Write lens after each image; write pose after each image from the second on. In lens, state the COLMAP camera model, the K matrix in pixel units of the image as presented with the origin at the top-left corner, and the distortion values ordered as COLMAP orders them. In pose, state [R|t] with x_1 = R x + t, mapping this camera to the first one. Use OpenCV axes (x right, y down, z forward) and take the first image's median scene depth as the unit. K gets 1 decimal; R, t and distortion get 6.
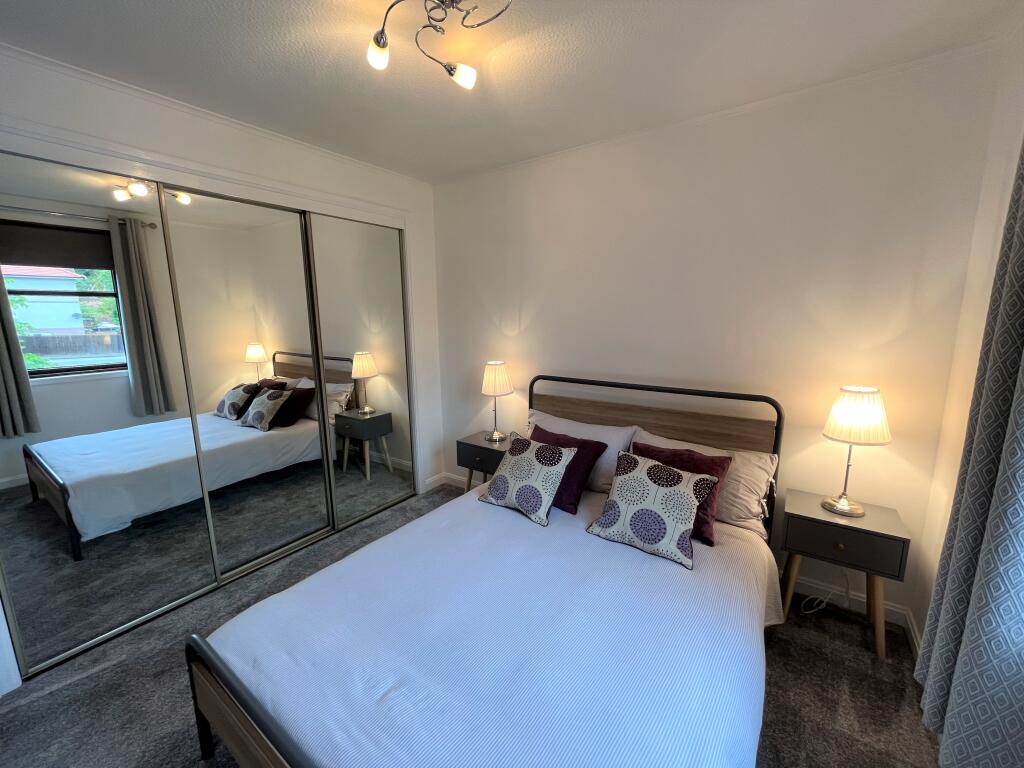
lens RADIAL K [[414.7, 0, 512.0], [0, 414.7, 384.0], [0, 0, 1]] dist [0.023213, 0.000082]
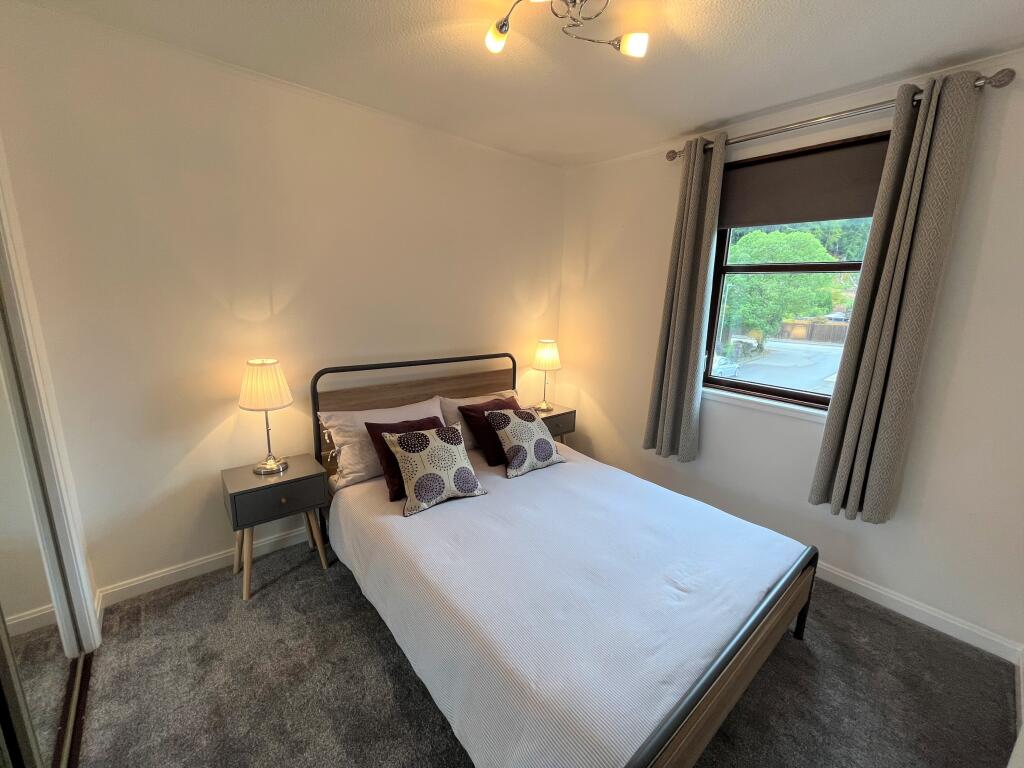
lens RADIAL K [[413.2, 0, 514.0], [0, 413.2, 379.0], [0, 0, 1]] dist [-0.000036, 0.000015]
pose [[0.264550, -0.176084, 0.948160, -0.650728], [0.141347, 0.979651, 0.142494, -0.068882], [-0.953957, 0.096323, 0.284055, 0.450397]]
